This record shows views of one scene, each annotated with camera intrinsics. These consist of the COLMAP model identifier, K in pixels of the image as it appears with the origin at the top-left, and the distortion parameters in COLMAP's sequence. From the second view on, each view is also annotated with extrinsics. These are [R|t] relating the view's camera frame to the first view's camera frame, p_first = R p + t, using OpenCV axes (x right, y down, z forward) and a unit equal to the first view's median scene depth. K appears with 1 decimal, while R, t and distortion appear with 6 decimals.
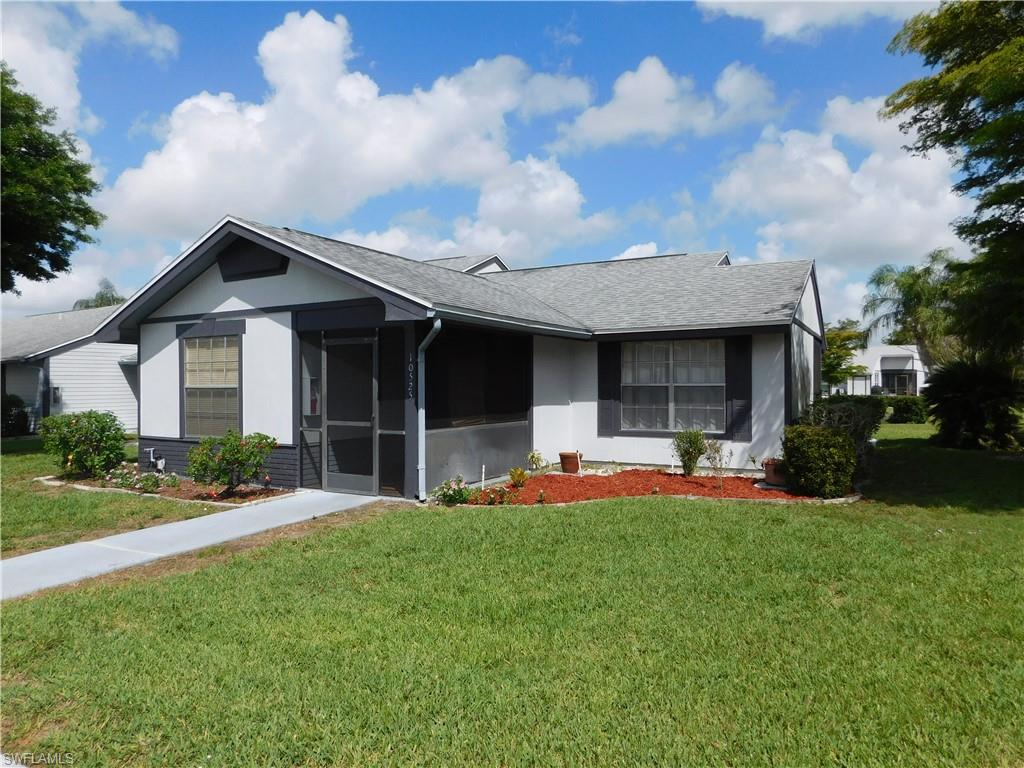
lens RADIAL K [[675.5, 0, 512.0], [0, 675.5, 384.0], [0, 0, 1]] dist [-0.036657, -0.001543]
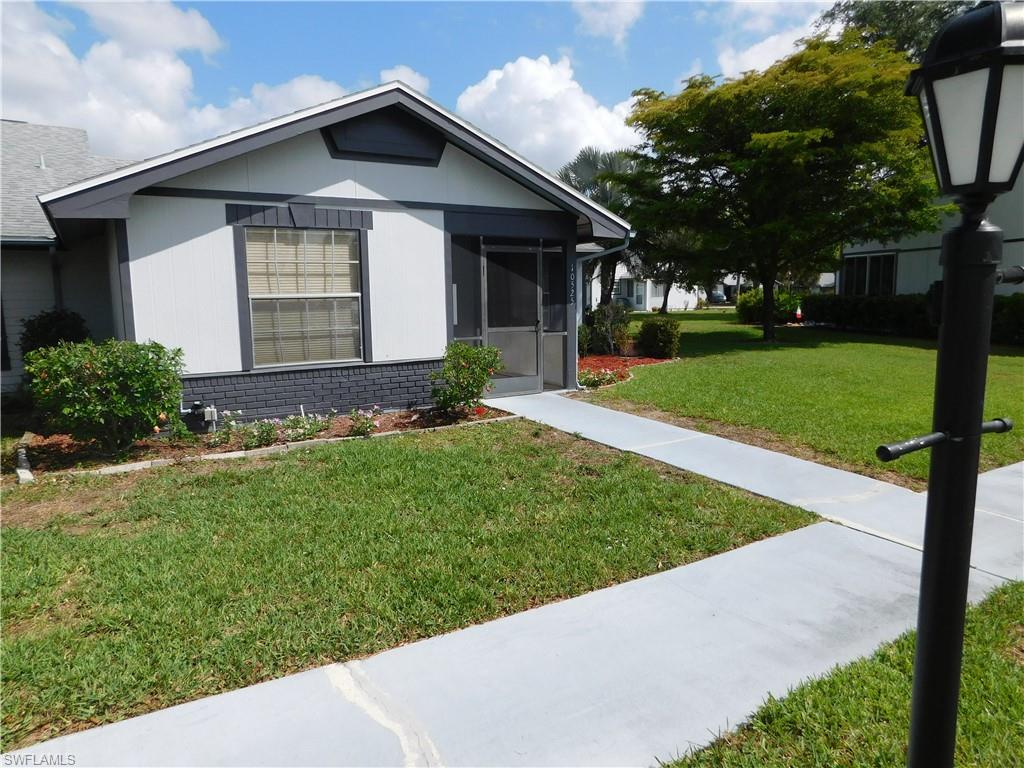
lens RADIAL K [[694.0, 0, 512.0], [0, 694.0, 384.0], [0, 0, 1]] dist [-0.001320, -0.000545]
pose [[0.478276, -0.117749, 0.870280, -1.043963], [0.008629, 0.991553, 0.129415, 0.002985], [-0.878167, -0.054386, 0.475252, 0.428086]]
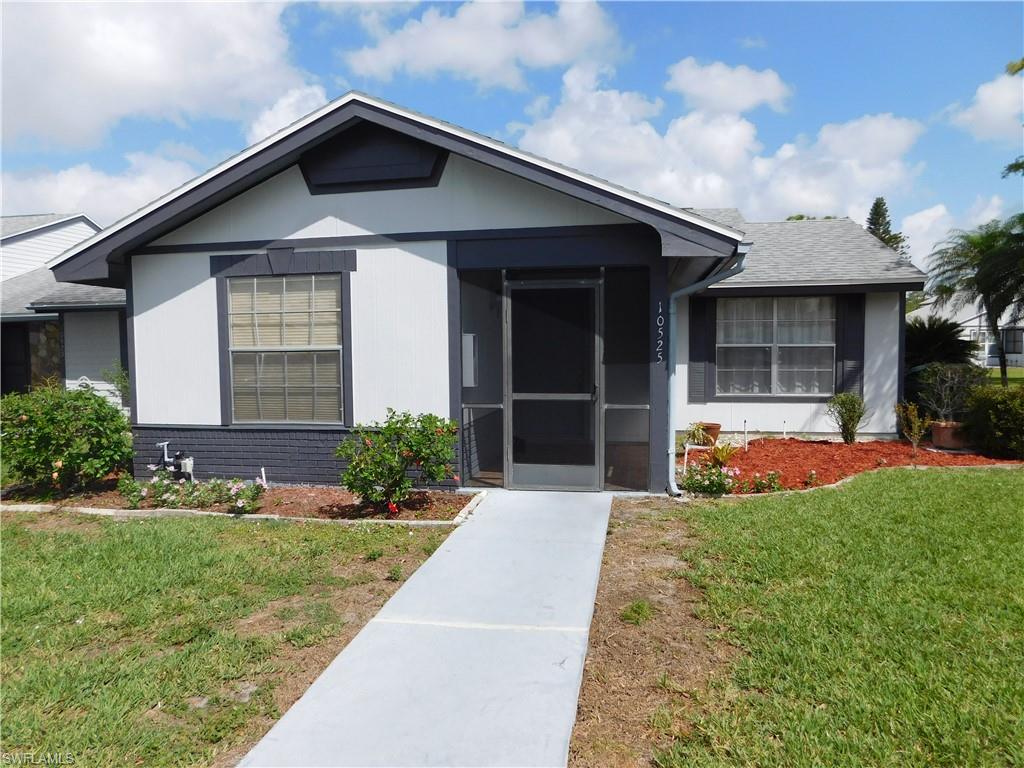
lens RADIAL K [[675.5, 0, 512.0], [0, 675.5, 384.0], [0, 0, 1]] dist [-0.036657, -0.001543]
pose [[0.945986, -0.021353, 0.323502, -0.459272], [0.004481, 0.998594, 0.052811, 0.004884], [-0.324175, -0.048509, 0.944752, 0.279892]]
